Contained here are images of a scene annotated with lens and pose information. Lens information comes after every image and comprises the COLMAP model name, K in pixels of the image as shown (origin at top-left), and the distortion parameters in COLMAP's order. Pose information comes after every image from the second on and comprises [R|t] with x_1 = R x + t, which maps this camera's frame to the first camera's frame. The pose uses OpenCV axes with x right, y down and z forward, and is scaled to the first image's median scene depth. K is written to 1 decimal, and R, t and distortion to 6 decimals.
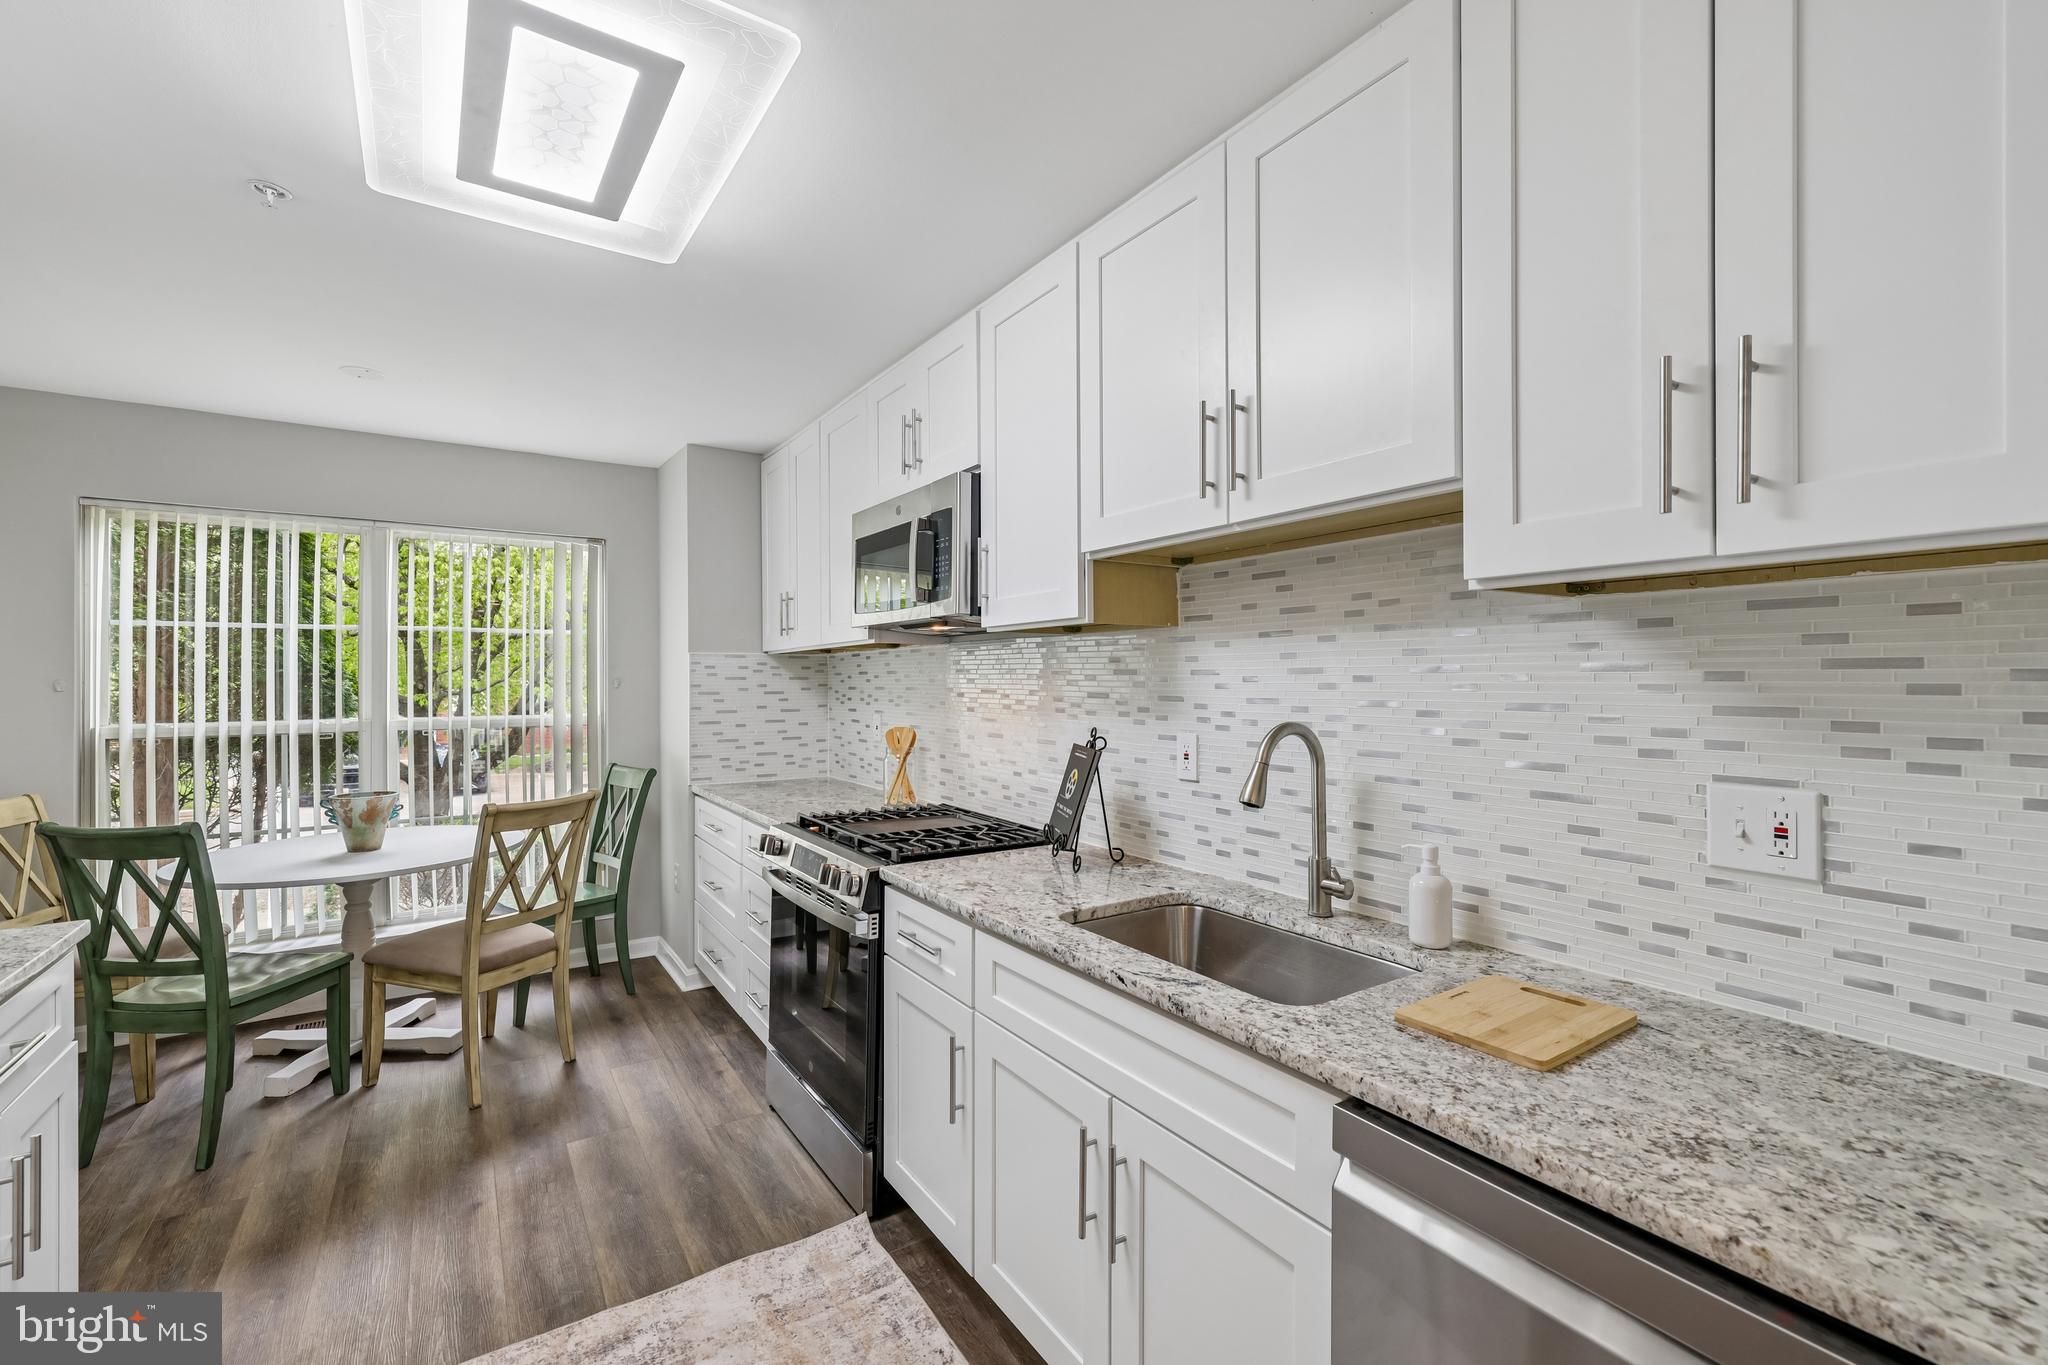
lens RADIAL K [[856.4, 0, 1000.7], [0, 856.4, 676.1], [0, 0, 1]] dist [0.001817, 0.000256]
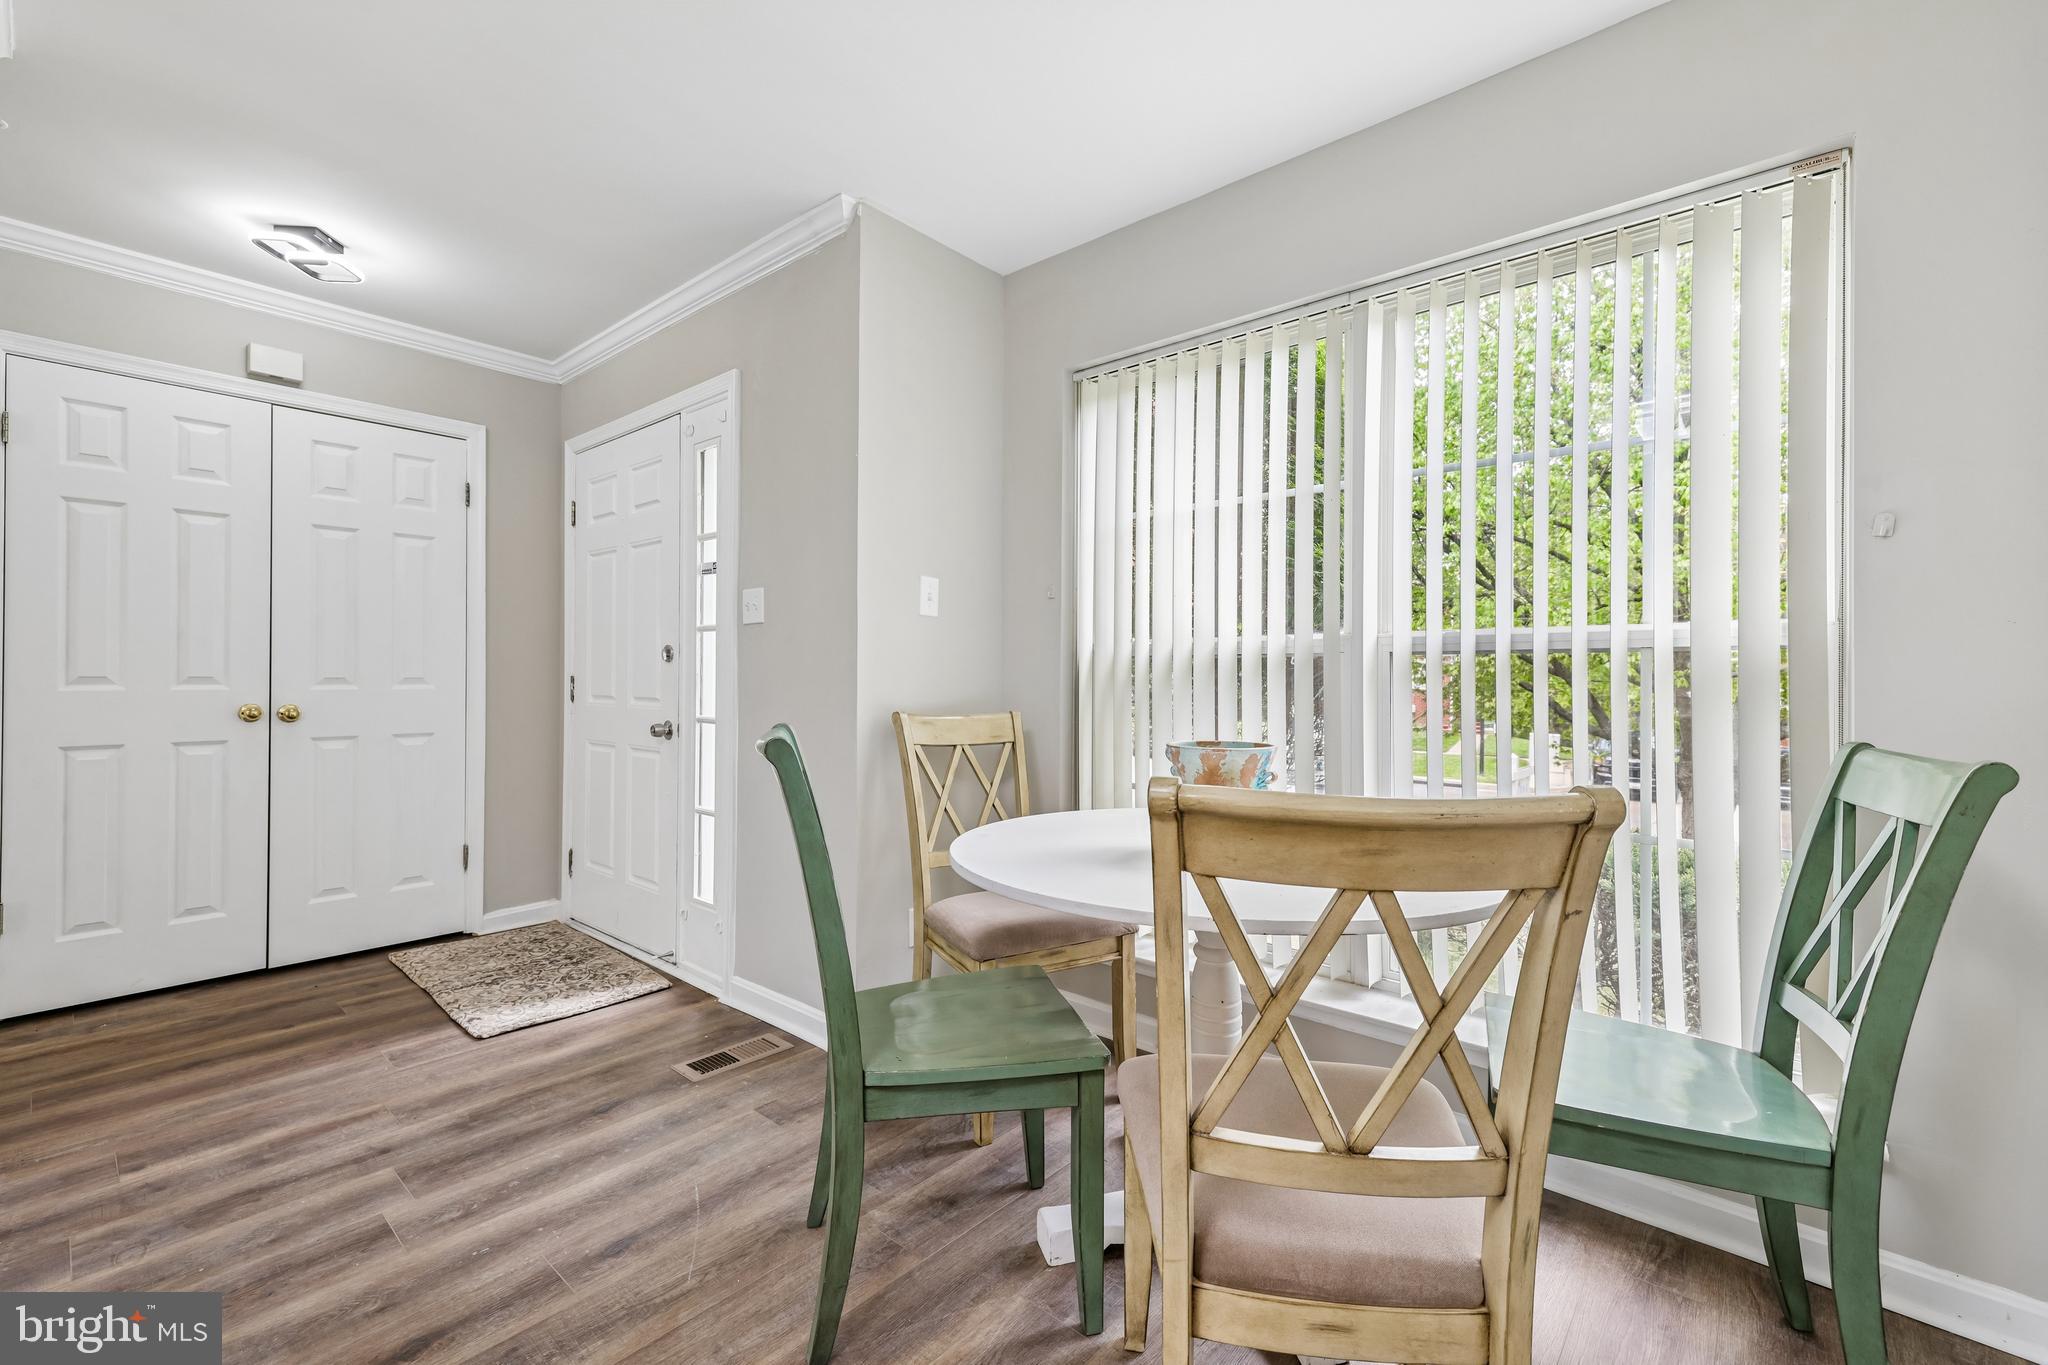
lens RADIAL K [[861.7, 0, 1022.9], [0, 861.7, 674.7], [0, 0, 1]] dist [0.002902, 0.000548]
pose [[0.274642, 0.000766, -0.961546, -0.294446], [-0.002028, 0.999998, 0.000218, 0.105952], [0.961544, 0.001890, 0.274643, 0.817568]]
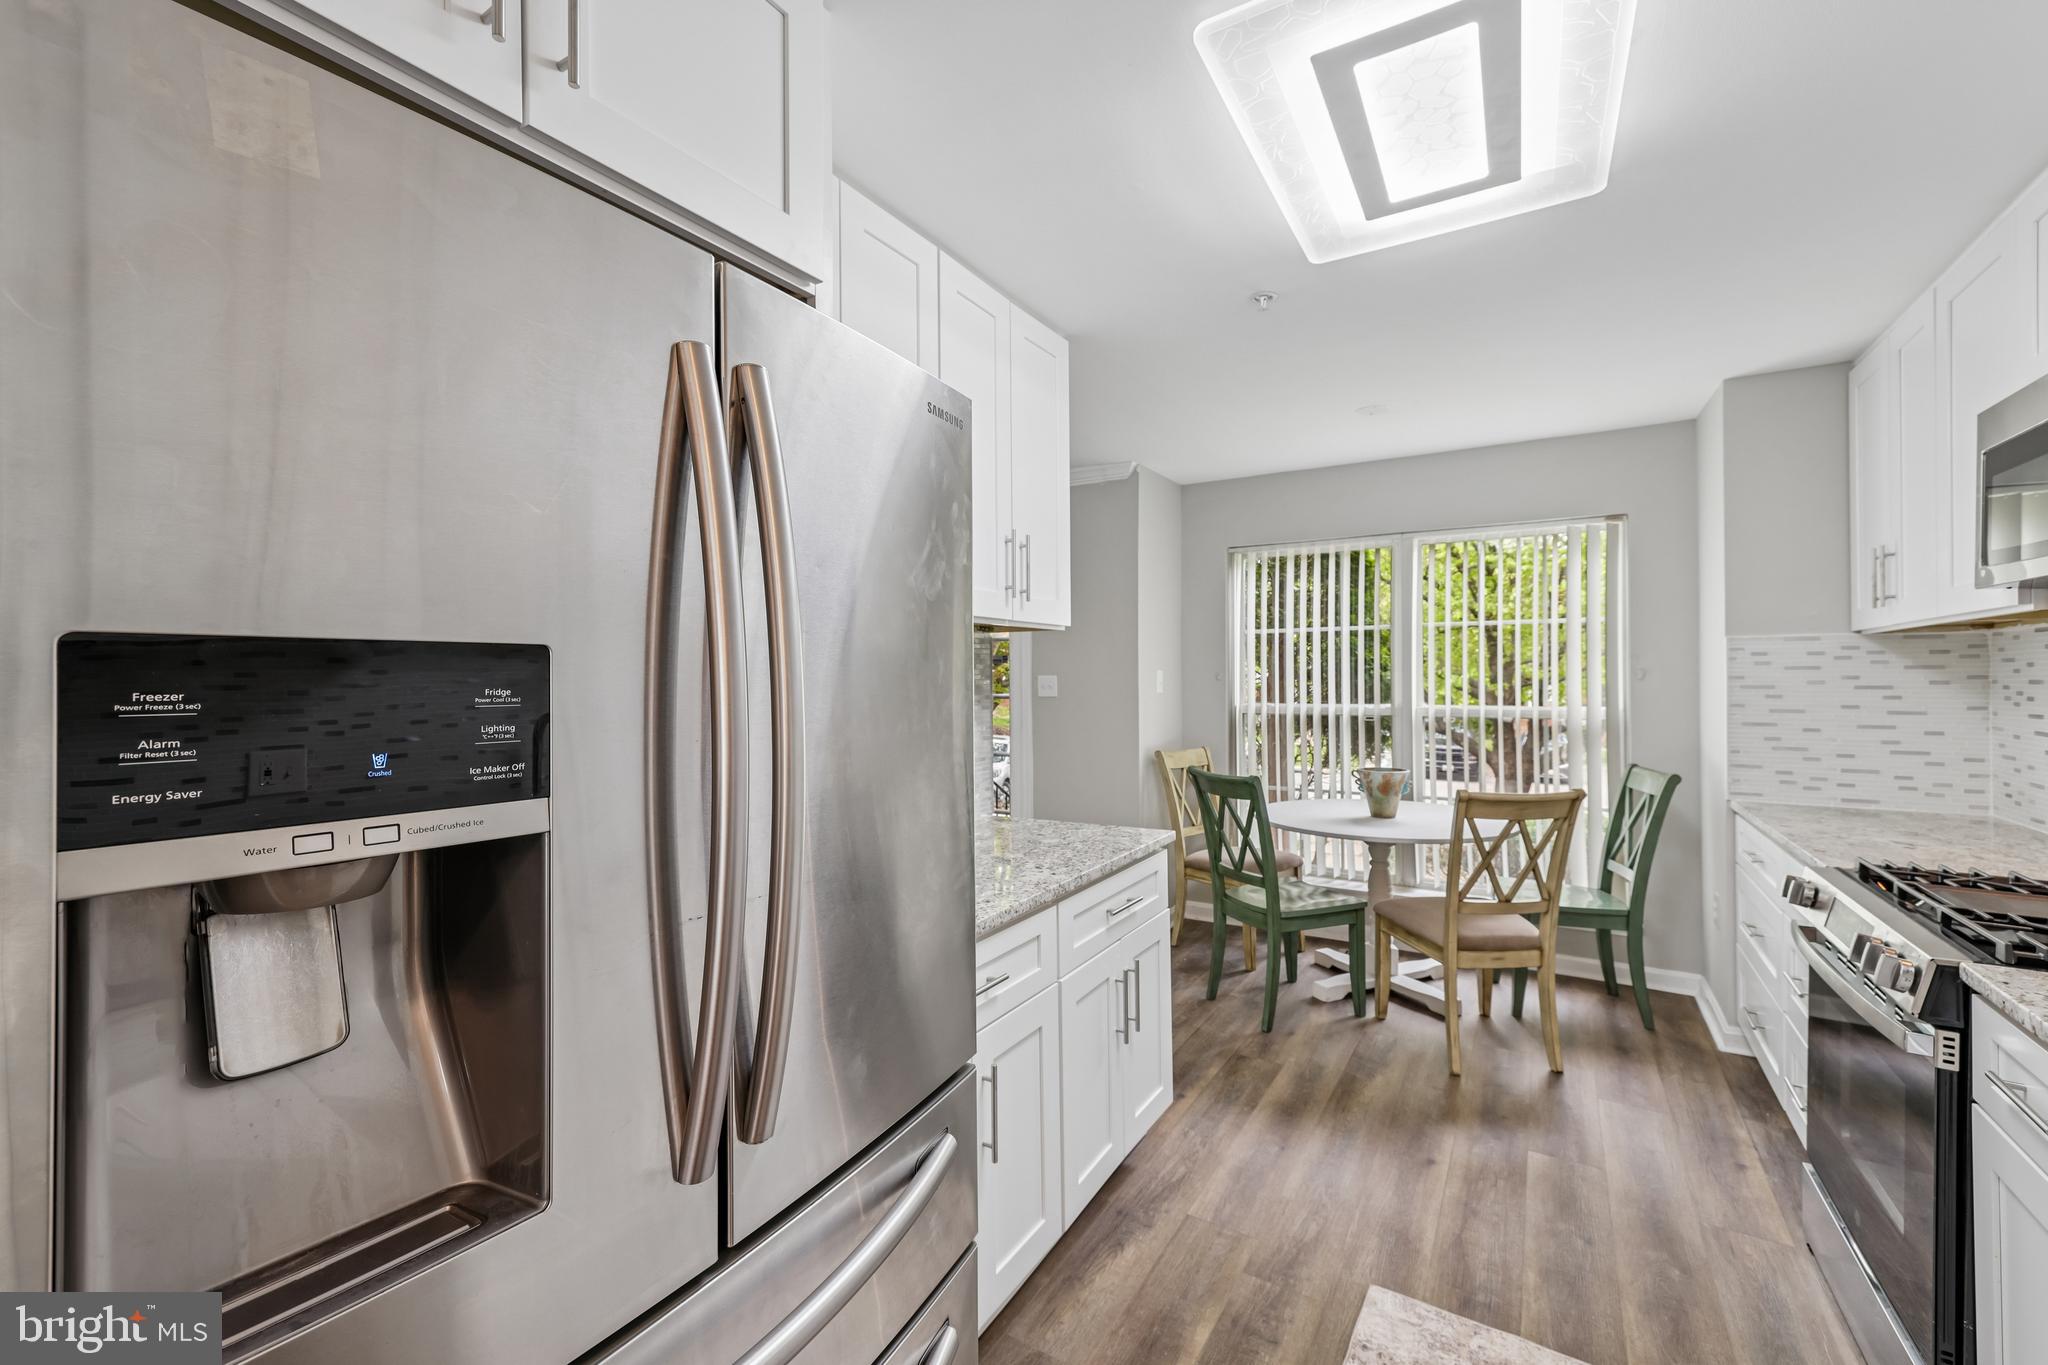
lens RADIAL K [[841.5, 0, 1025.8], [0, 841.5, 672.7], [0, 0, 1]] dist [0.002161, 0.000334]
pose [[0.430031, -0.001573, -0.902813, 0.096419], [0.007815, 0.999968, 0.001980, 0.000198], [0.902780, -0.007907, 0.430030, 0.074624]]
